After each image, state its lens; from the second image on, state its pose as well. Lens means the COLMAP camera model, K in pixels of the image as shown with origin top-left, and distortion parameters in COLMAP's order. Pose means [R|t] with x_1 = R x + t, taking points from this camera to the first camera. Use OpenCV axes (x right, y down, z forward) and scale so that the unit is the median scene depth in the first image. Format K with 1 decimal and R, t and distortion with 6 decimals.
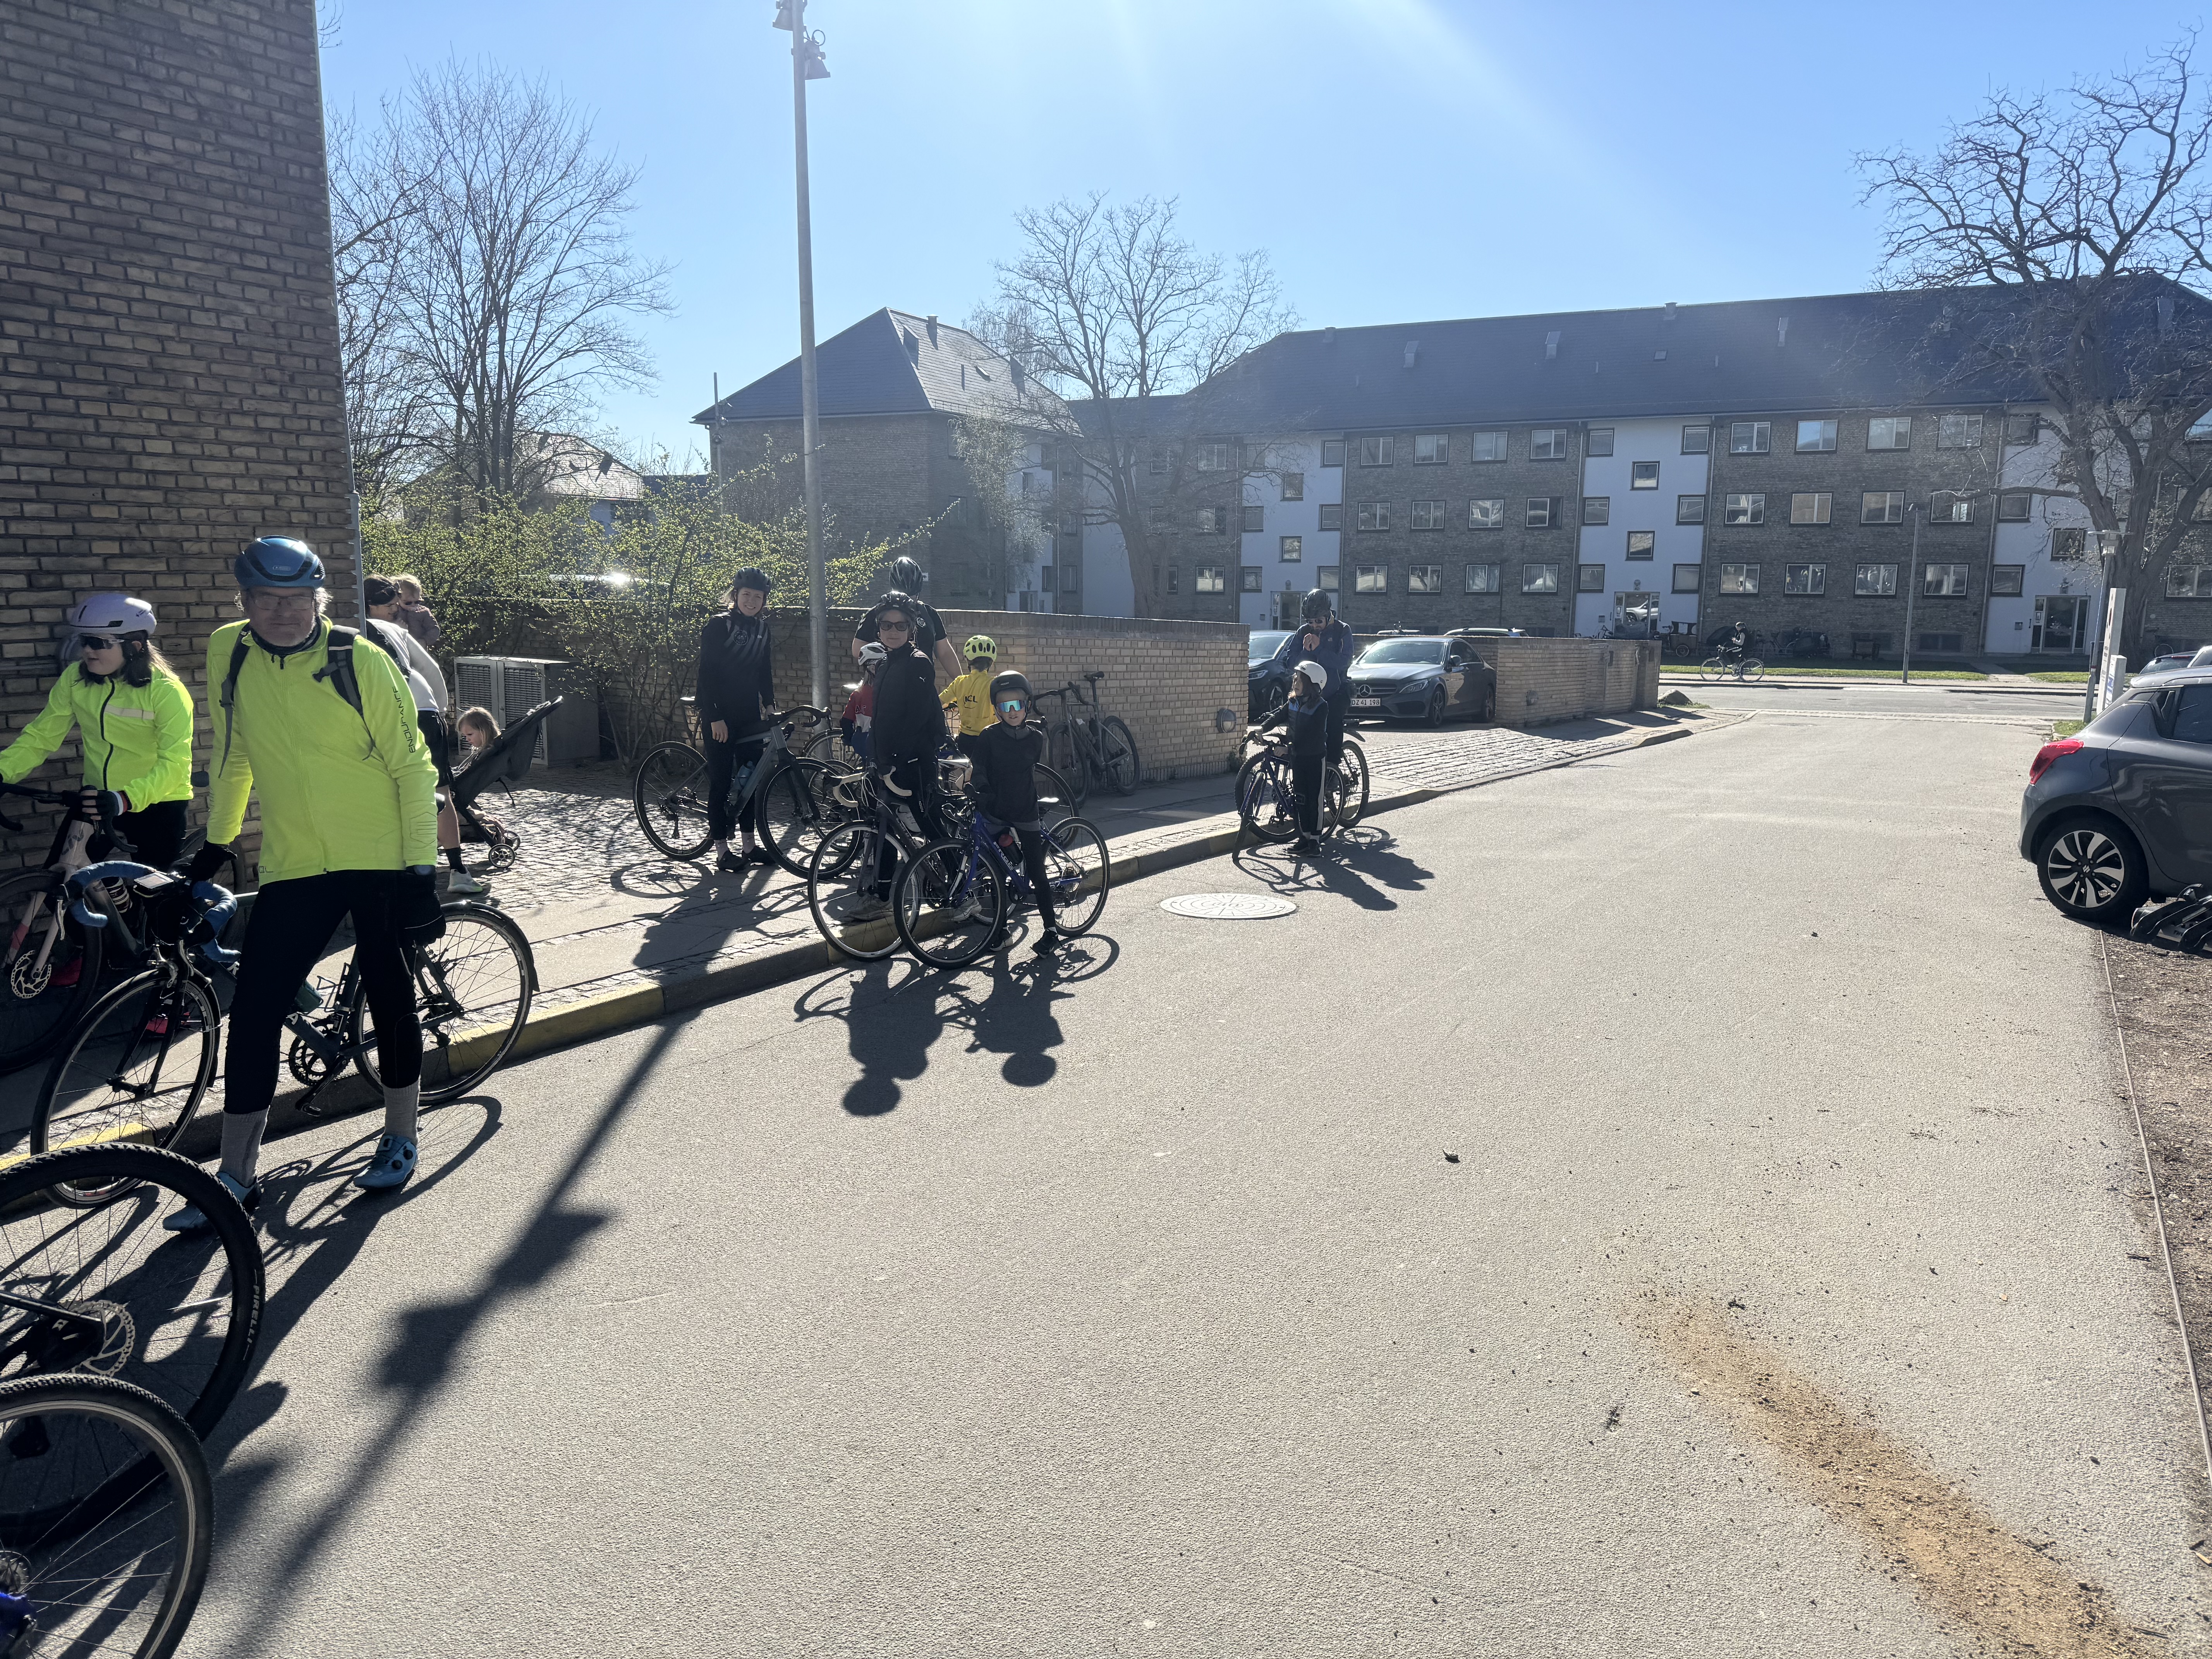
lens RADIAL K [[1542.2, 0, 1087.4], [0, 1542.2, 846.4], [0, 0, 1]] dist [0.040160, -0.045737]
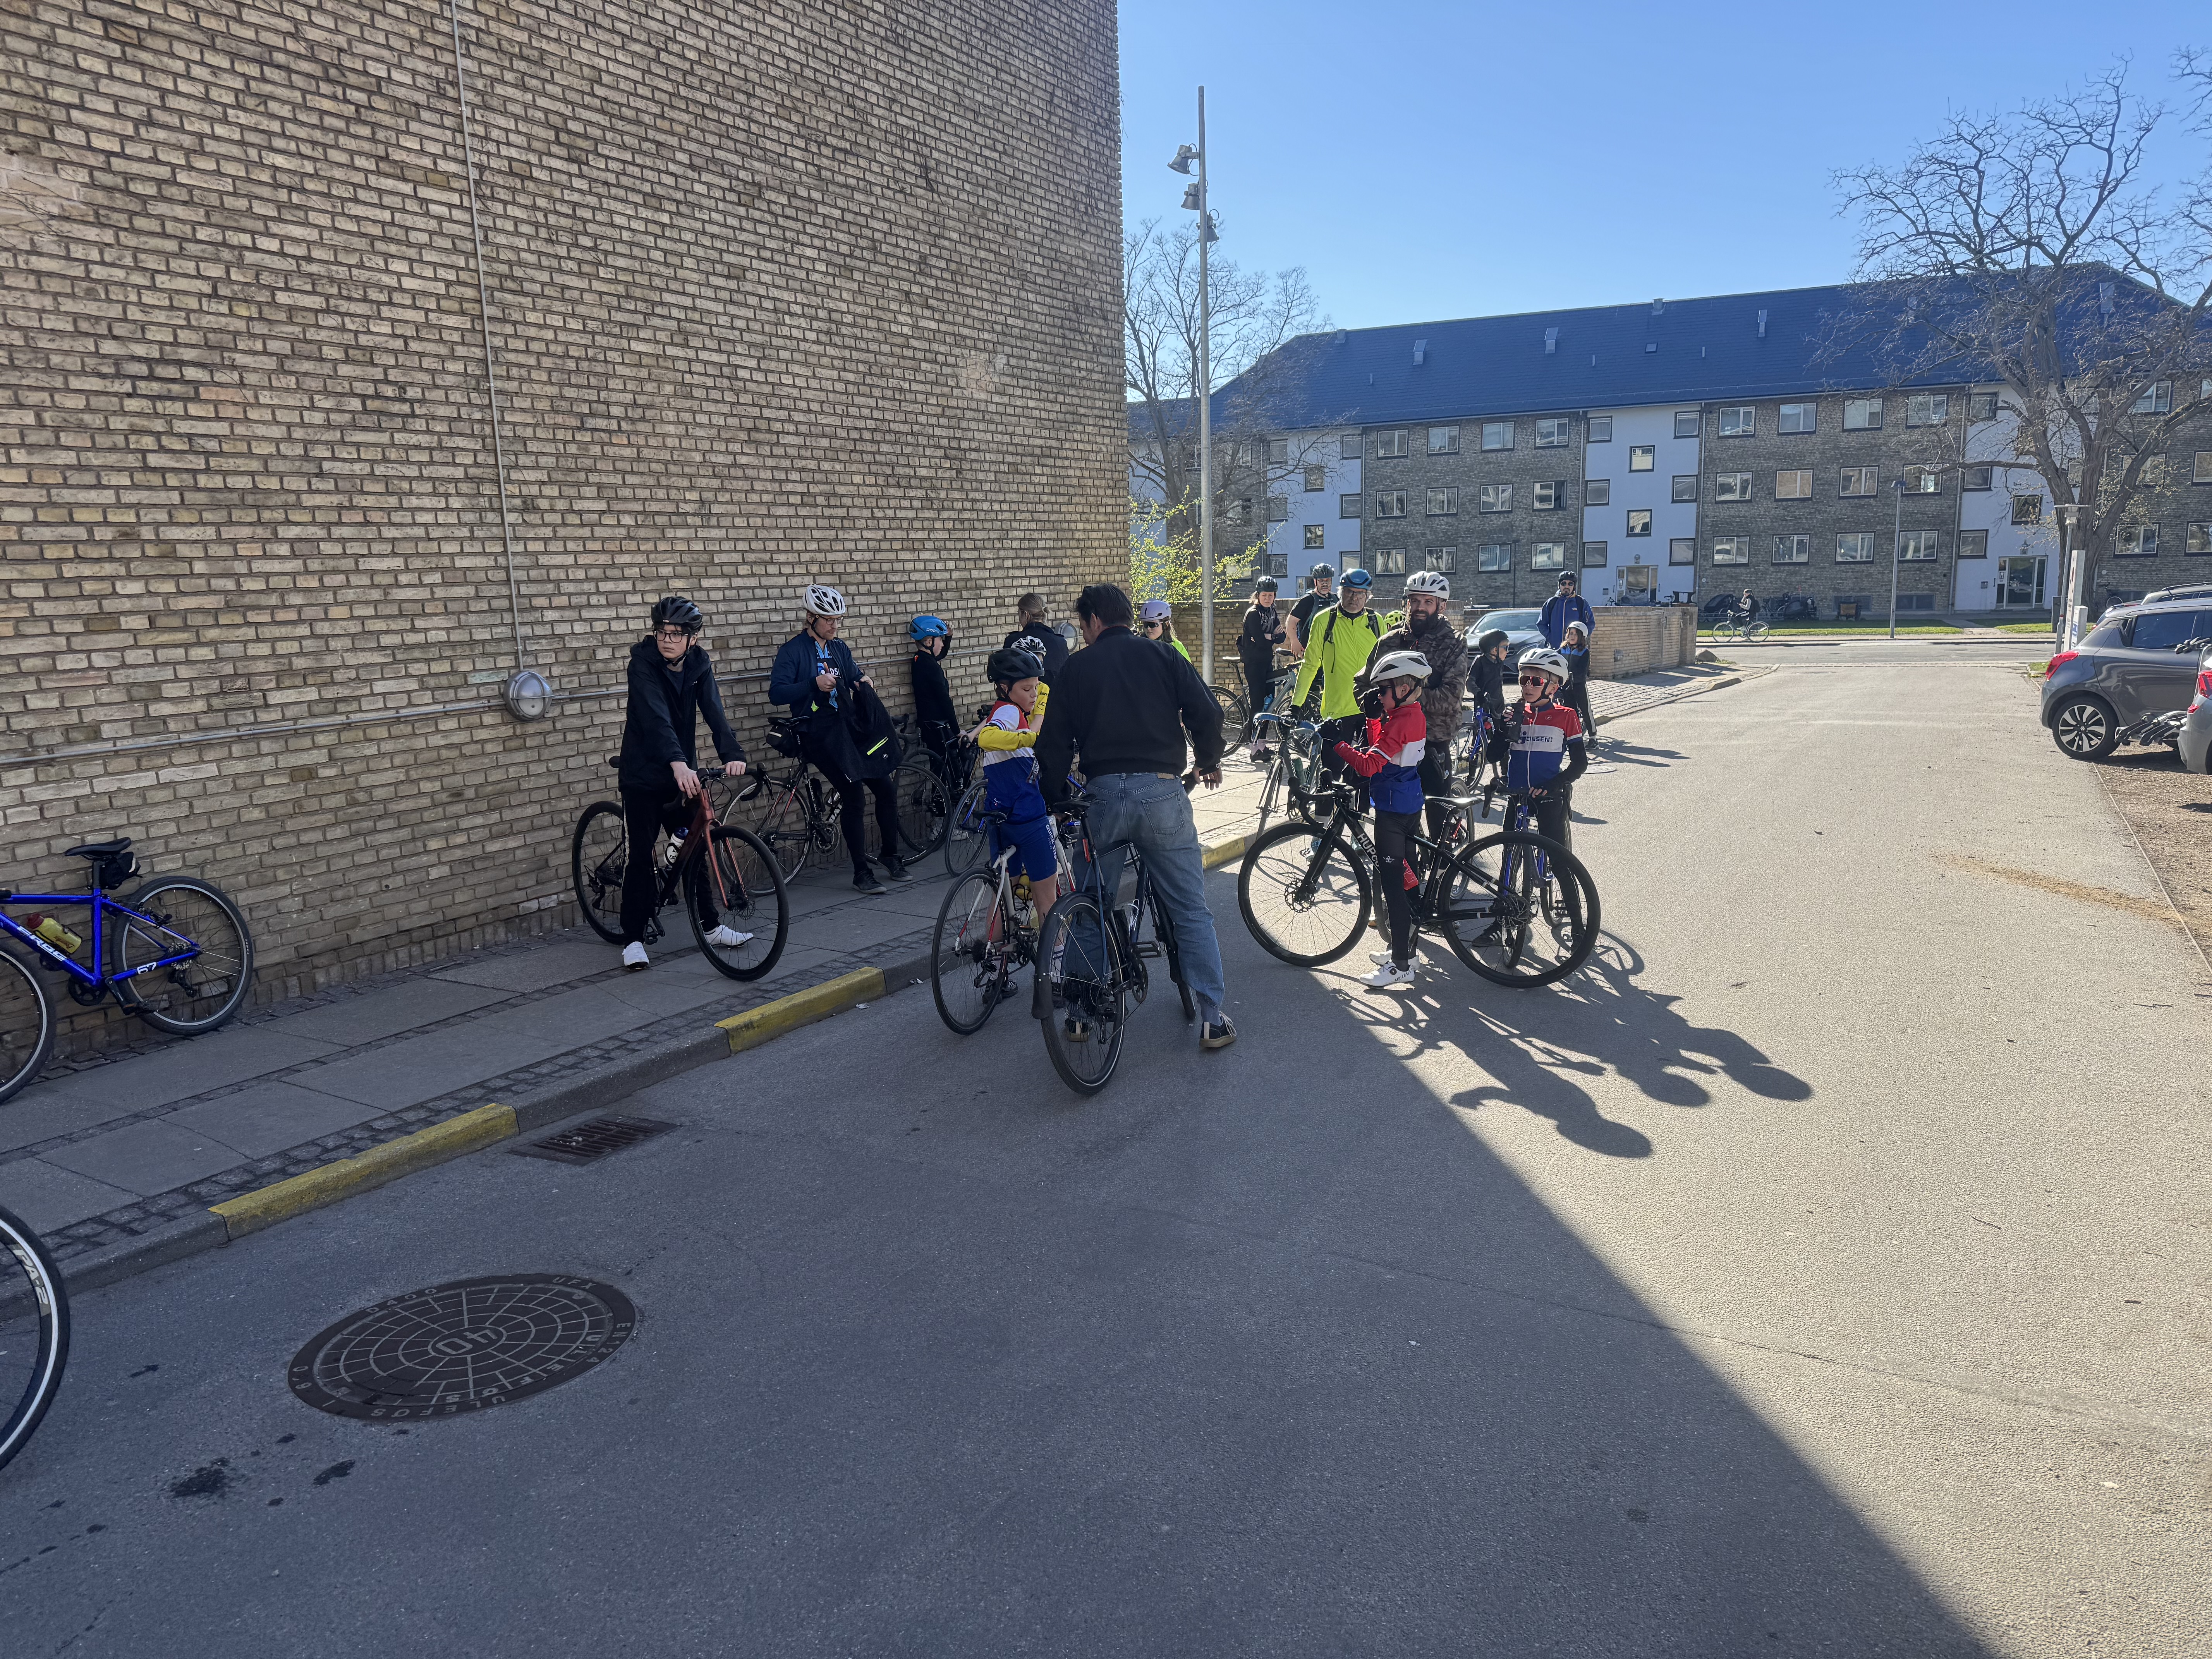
lens RADIAL K [[1542.2, 0, 1087.9], [0, 1542.2, 846.8], [0, 0, 1]] dist [0.040160, -0.045737]
pose [[0.999116, -0.037467, 0.019043, -0.144014], [0.037350, 0.999281, 0.006463, 0.028540], [-0.019271, -0.005746, 0.999798, -0.202760]]
